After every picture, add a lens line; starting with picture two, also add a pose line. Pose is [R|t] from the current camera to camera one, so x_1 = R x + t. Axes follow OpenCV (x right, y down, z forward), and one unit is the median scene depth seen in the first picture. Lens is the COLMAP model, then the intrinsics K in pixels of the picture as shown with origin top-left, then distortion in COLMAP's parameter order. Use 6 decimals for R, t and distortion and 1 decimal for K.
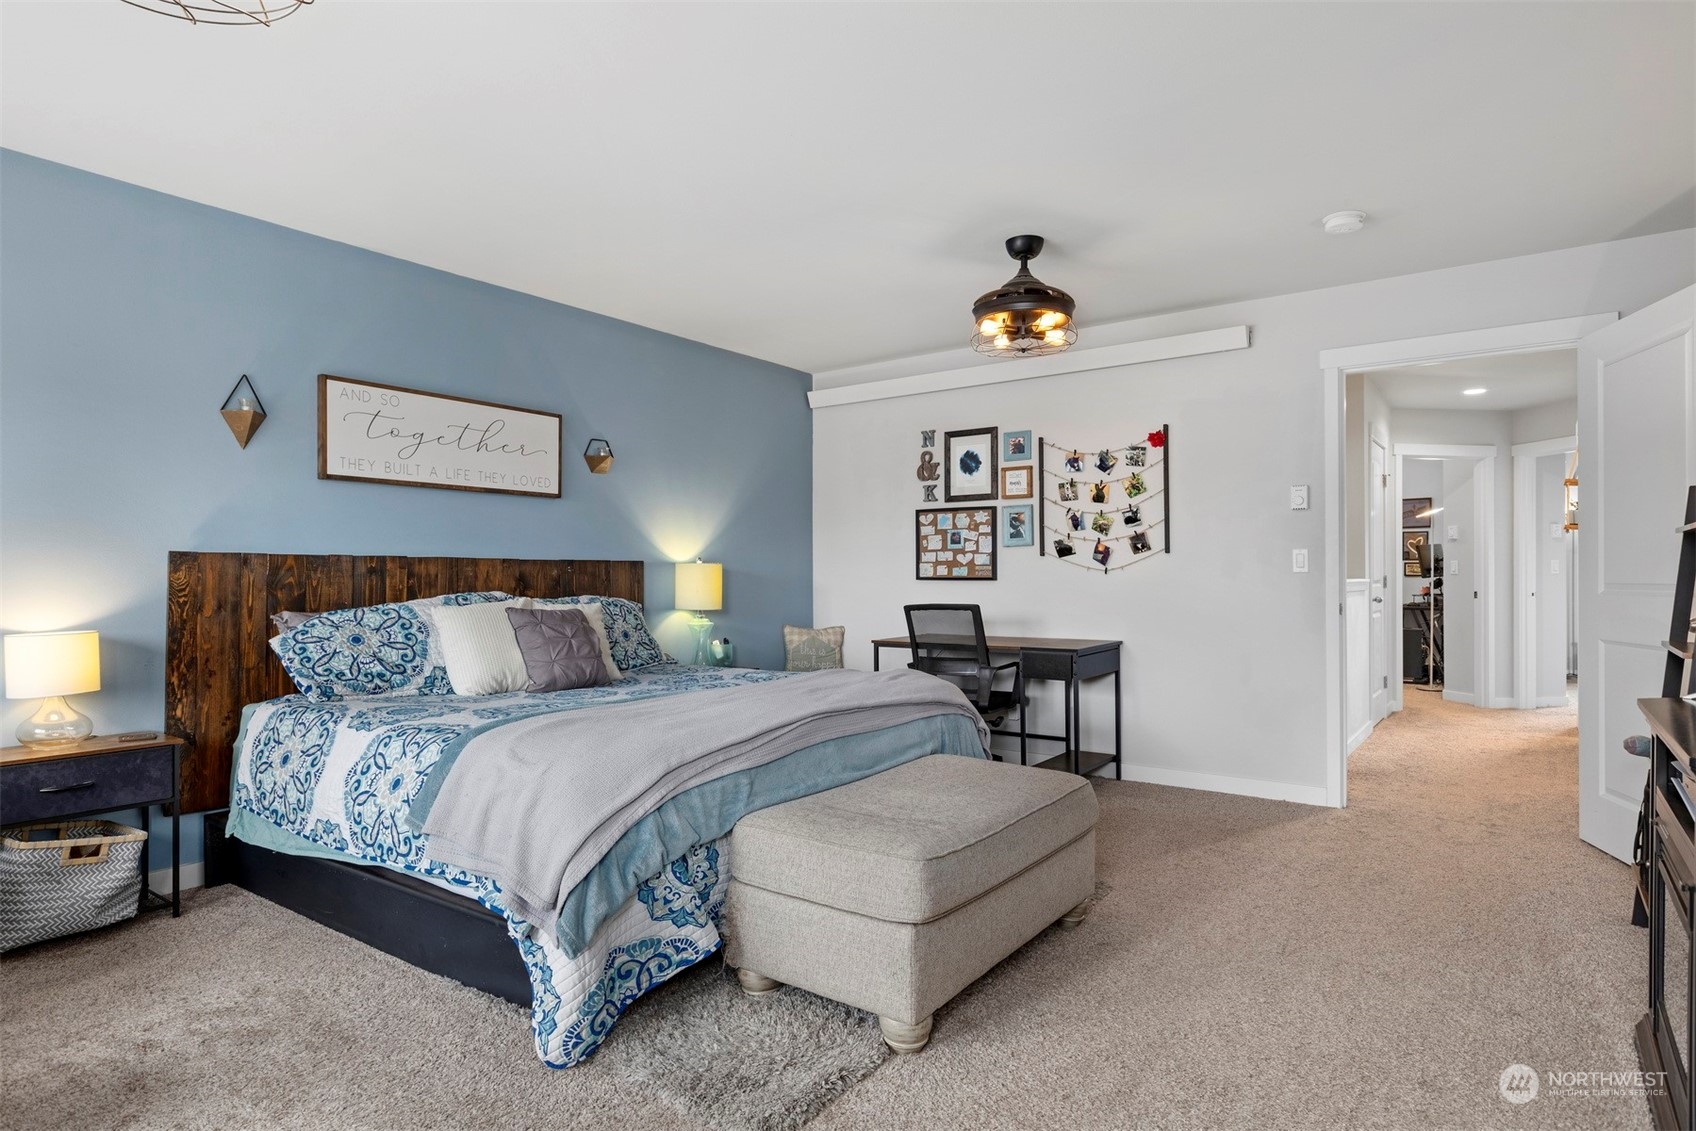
lens RADIAL K [[976.4, 0, 744.8], [0, 976.4, 583.1], [0, 0, 1]] dist [0.001166, -0.030636]
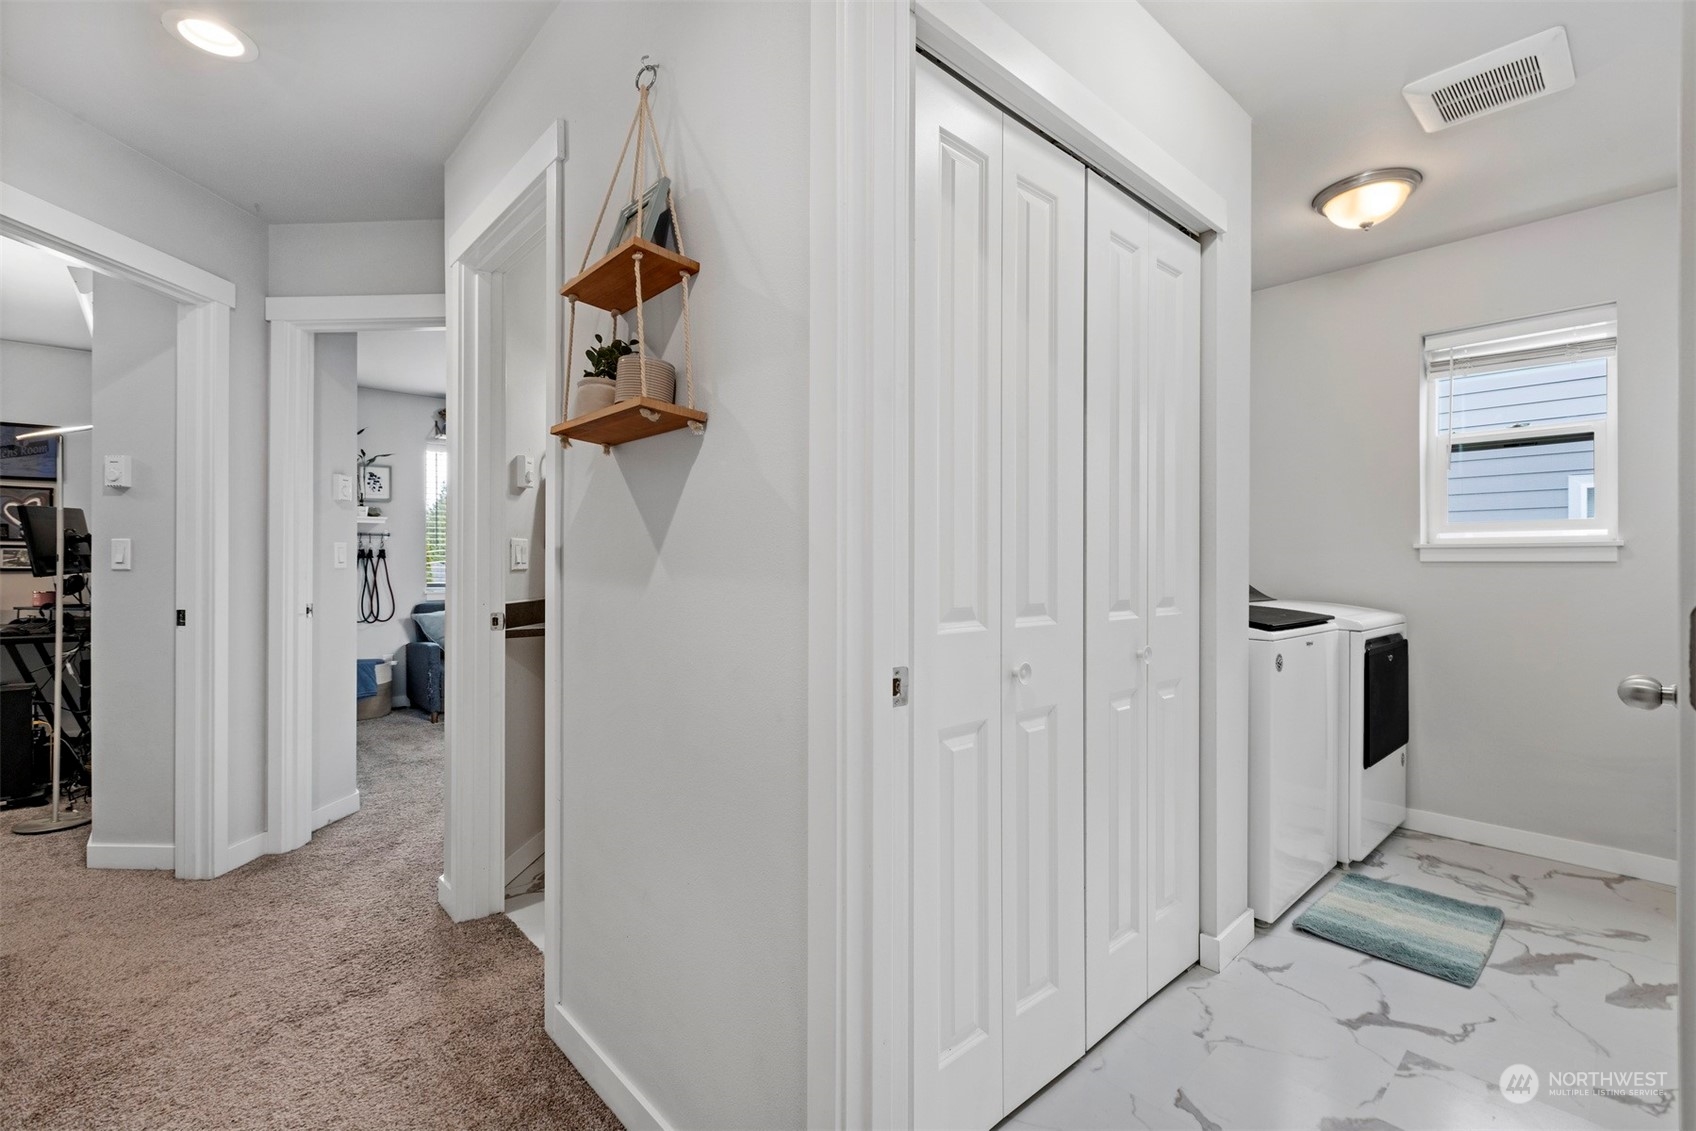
lens RADIAL K [[749.9, 0, 844.0], [0, 749.9, 561.9], [0, 0, 1]] dist [-0.000869, -0.000294]
pose [[0.149917, 0.009037, 0.988657, 0.406990], [0.002910, 0.999950, -0.009581, -0.007490], [-0.988694, 0.004313, 0.149883, 0.569183]]
